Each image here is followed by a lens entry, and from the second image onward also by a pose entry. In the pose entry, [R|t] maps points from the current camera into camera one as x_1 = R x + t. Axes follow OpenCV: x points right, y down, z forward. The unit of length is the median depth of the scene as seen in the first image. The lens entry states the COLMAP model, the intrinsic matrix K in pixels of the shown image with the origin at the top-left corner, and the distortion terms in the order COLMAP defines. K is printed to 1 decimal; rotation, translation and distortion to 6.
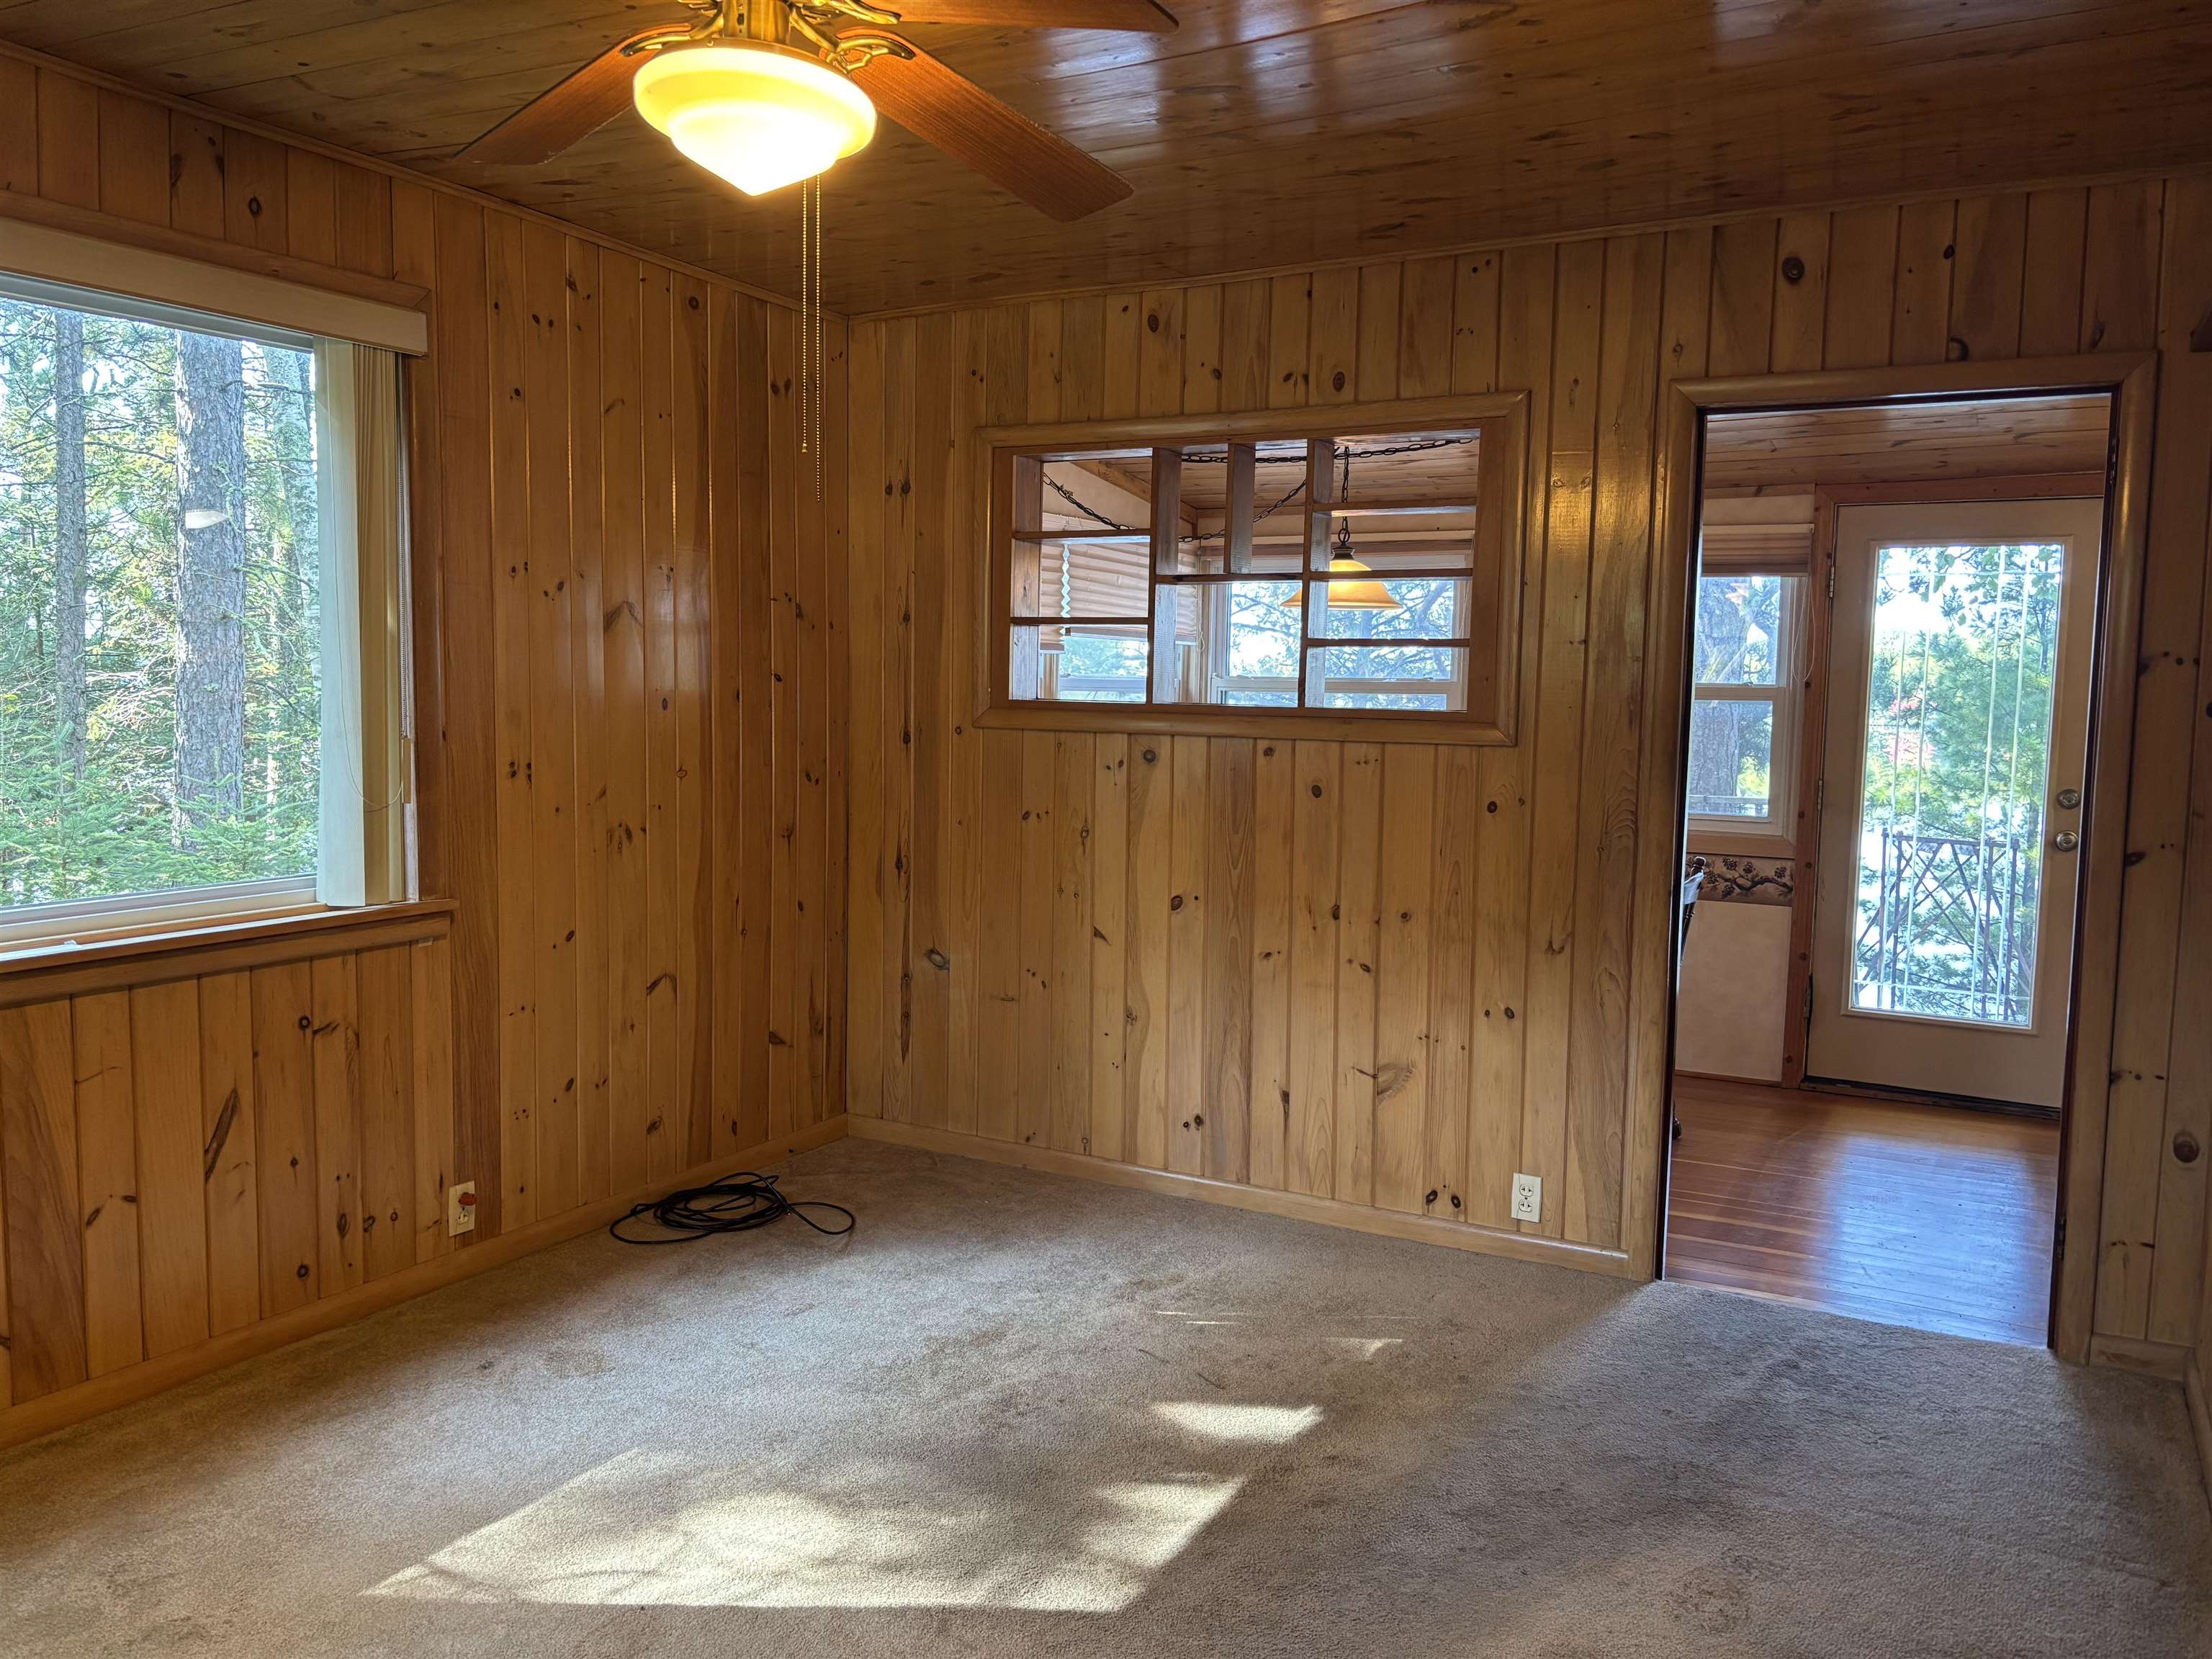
lens RADIAL K [[1681.7, 0, 1108.7], [0, 1681.7, 810.1], [0, 0, 1]] dist [0.055182, -0.061258]
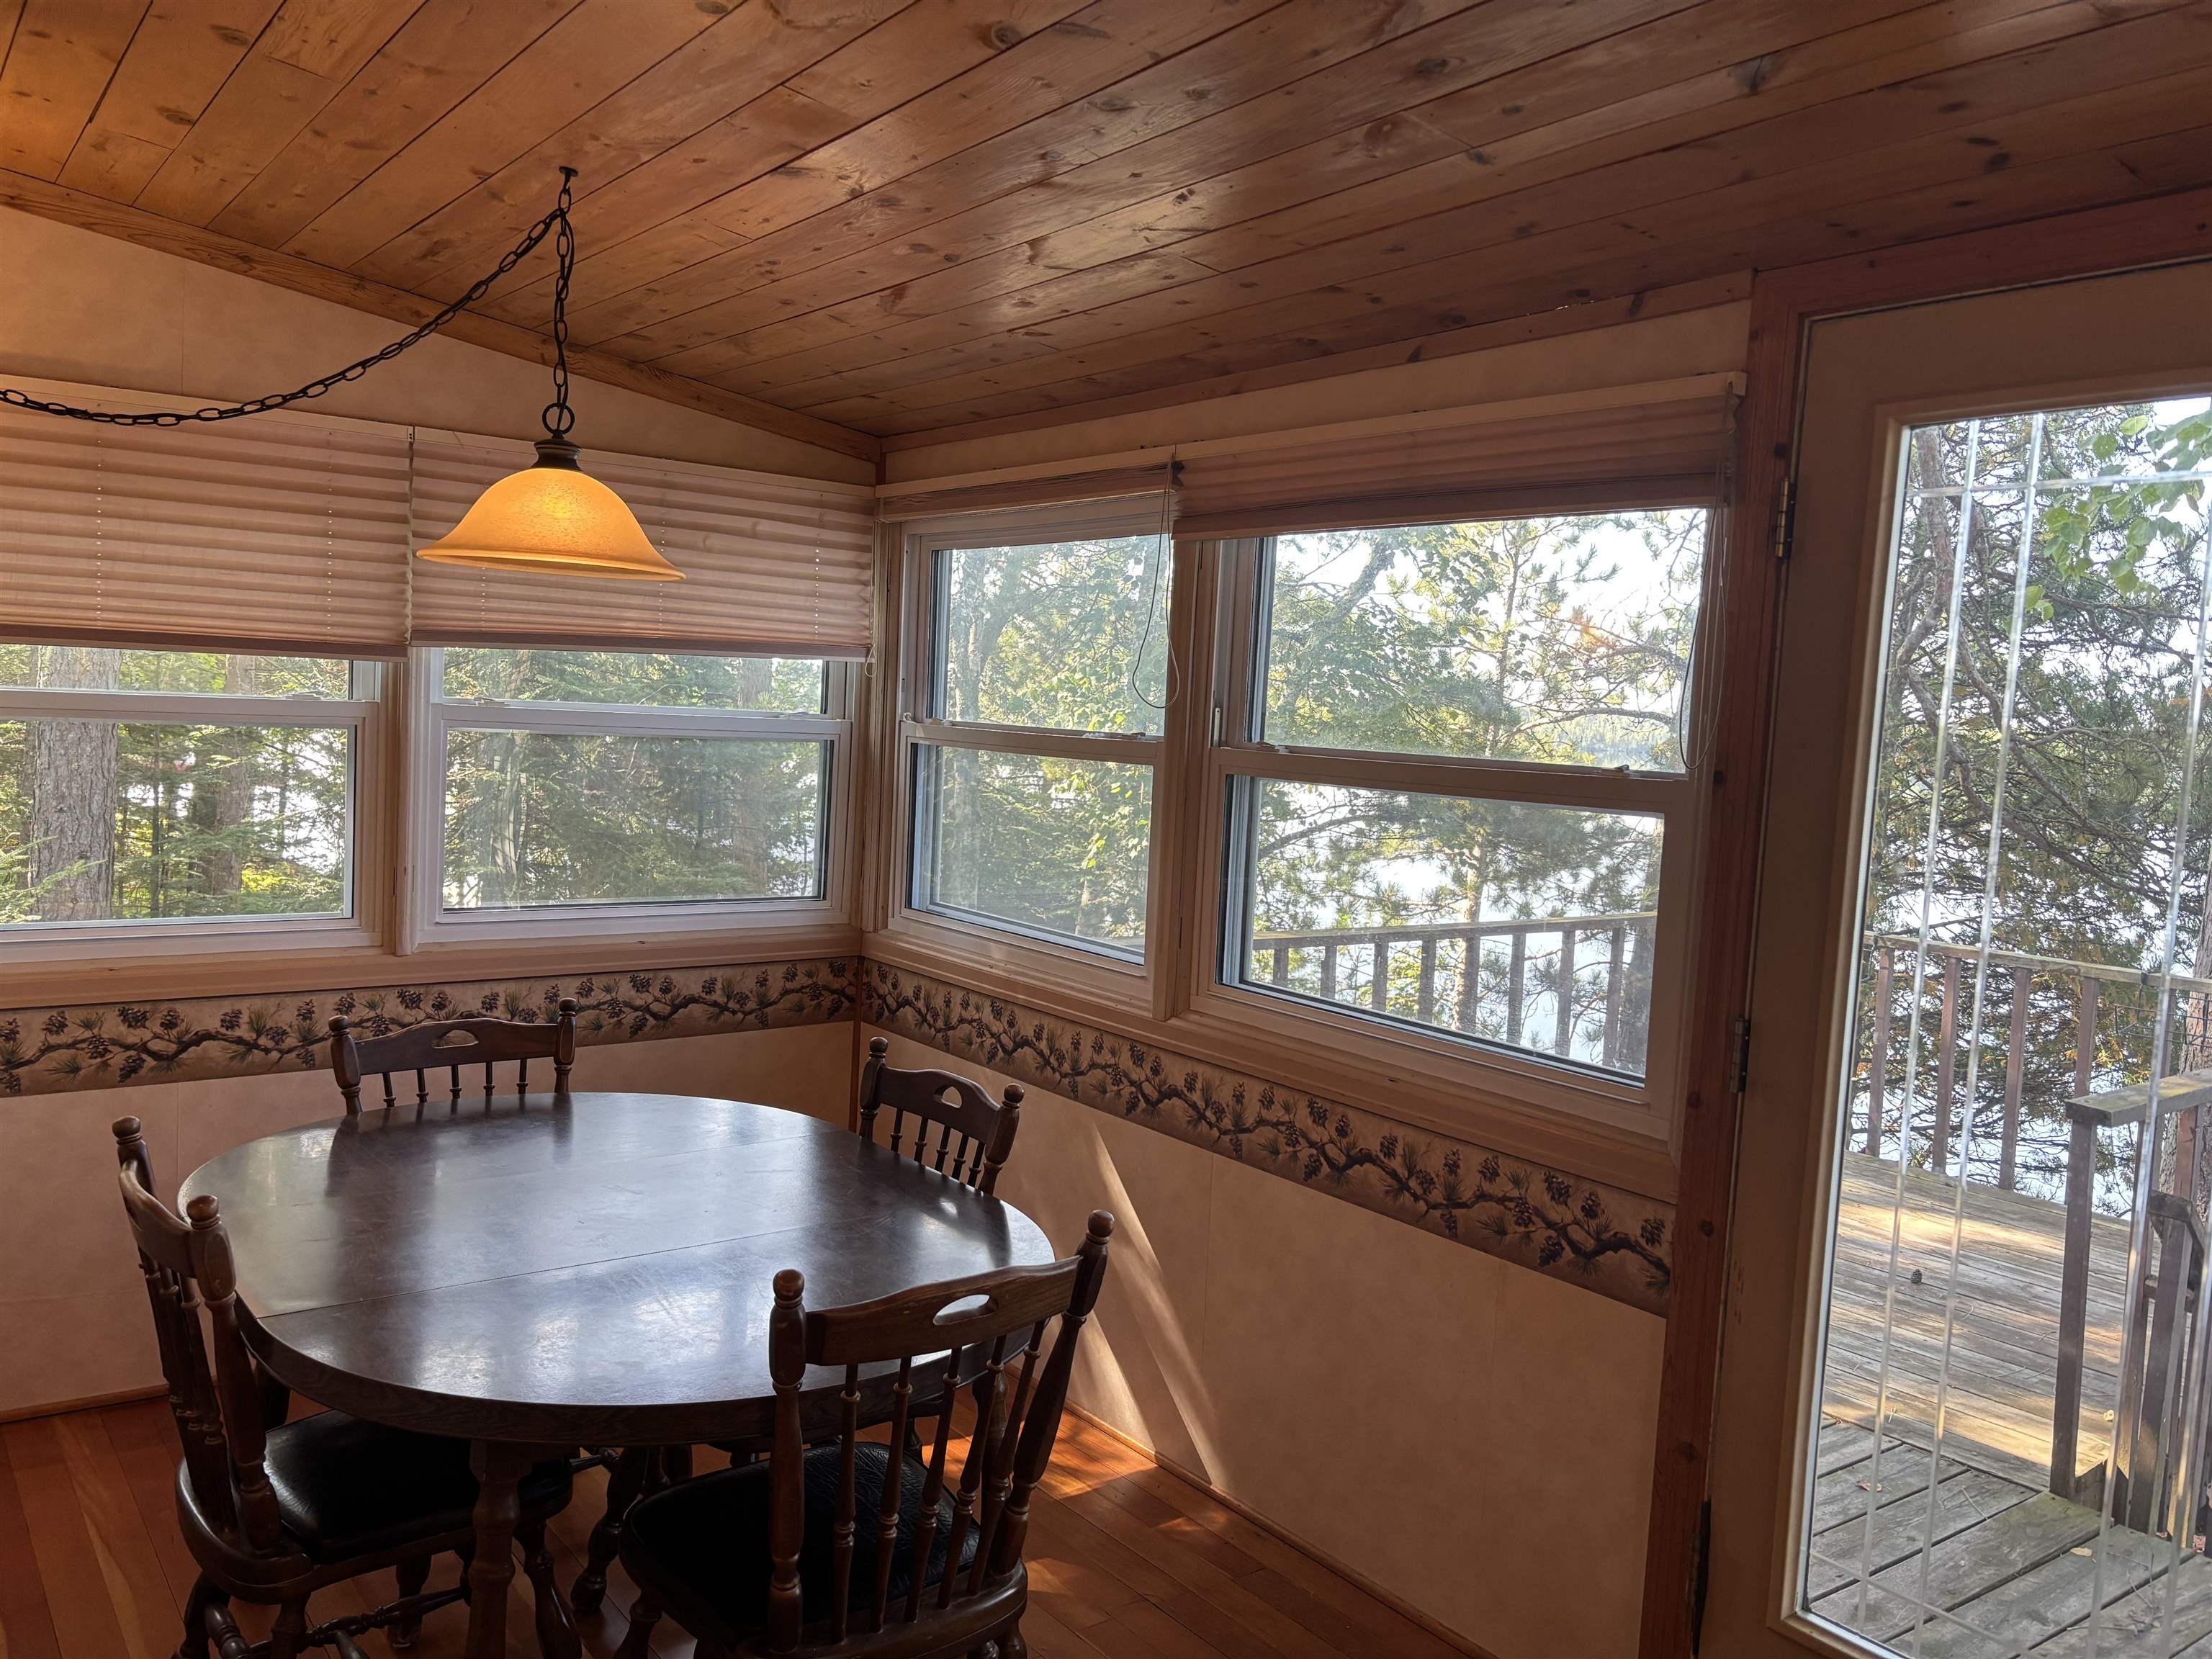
lens RADIAL K [[1683.5, 0, 1087.7], [0, 1683.5, 825.7], [0, 0, 1]] dist [0.024952, 0.001640]
pose [[0.911019, 0.056546, -0.408468, 0.627514], [-0.065377, 0.997831, -0.007677, -0.070915], [0.407148, 0.033698, 0.912740, 0.821025]]
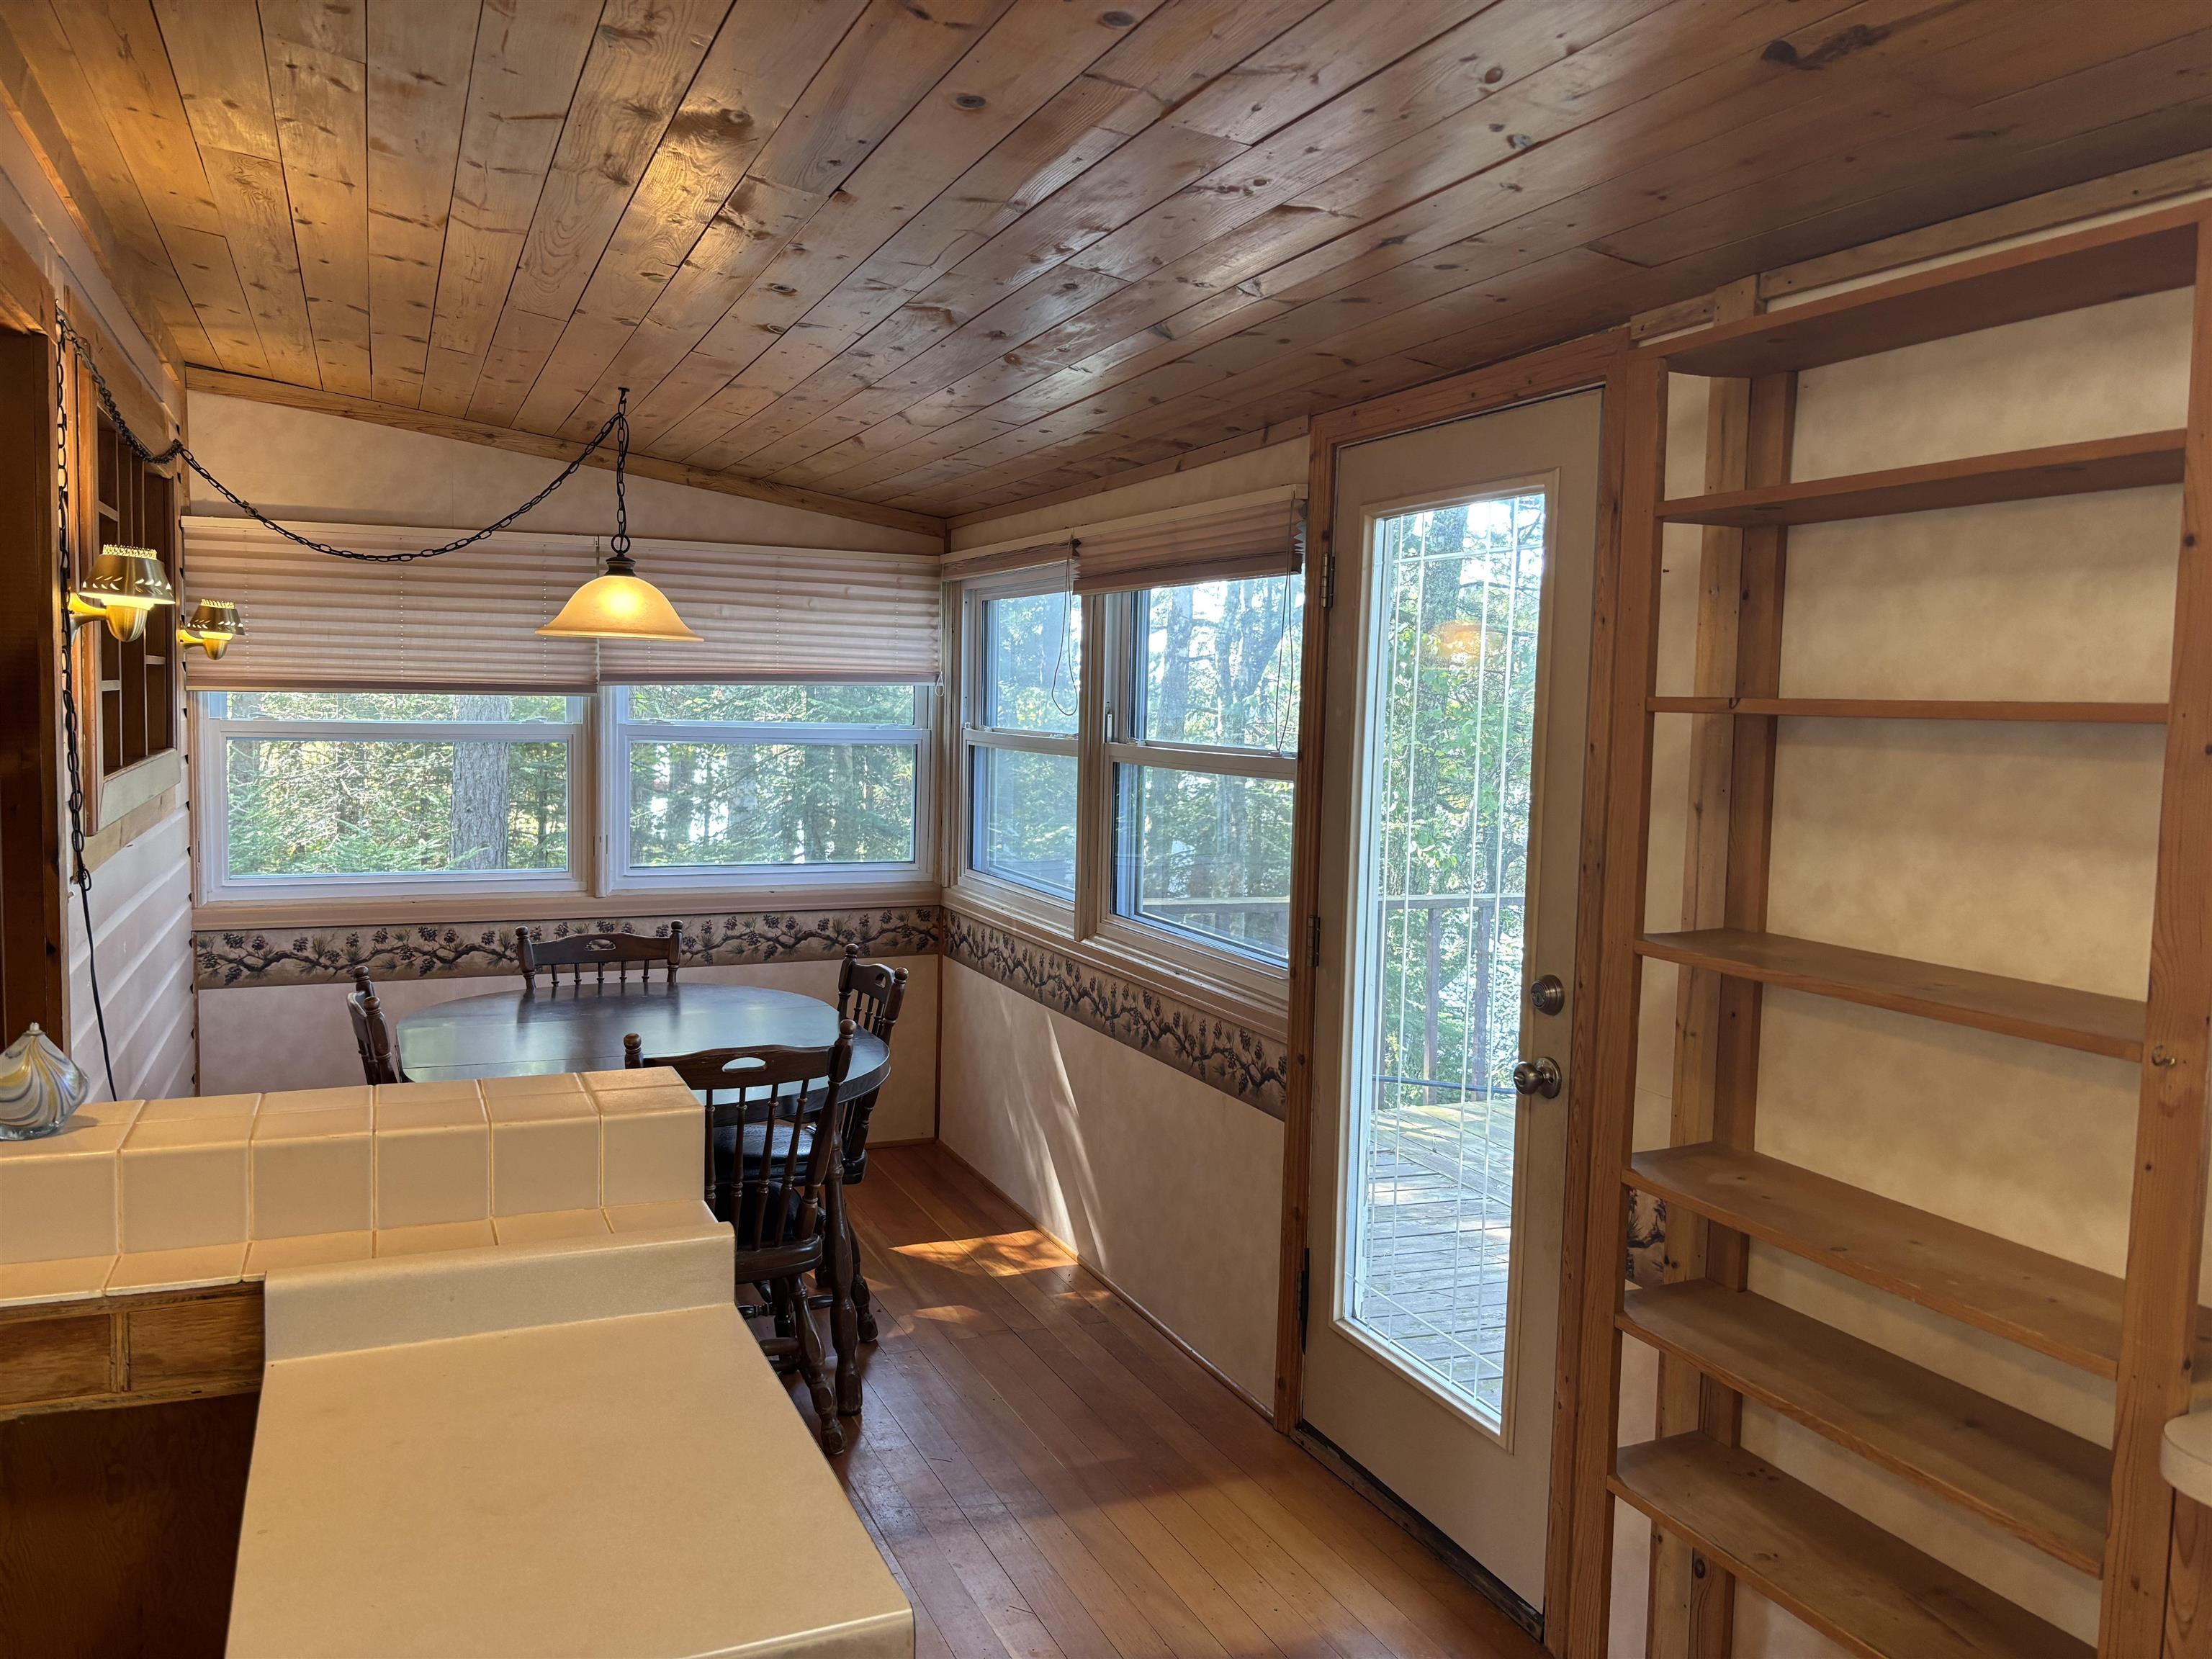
lens RADIAL K [[1681.7, 0, 1108.7], [0, 1681.7, 810.1], [0, 0, 1]] dist [0.055182, -0.061258]
pose [[0.788735, 0.041148, -0.613354, 1.028827], [-0.057273, 0.998336, -0.006674, -0.066609], [0.612059, 0.040392, 0.789780, 0.703390]]
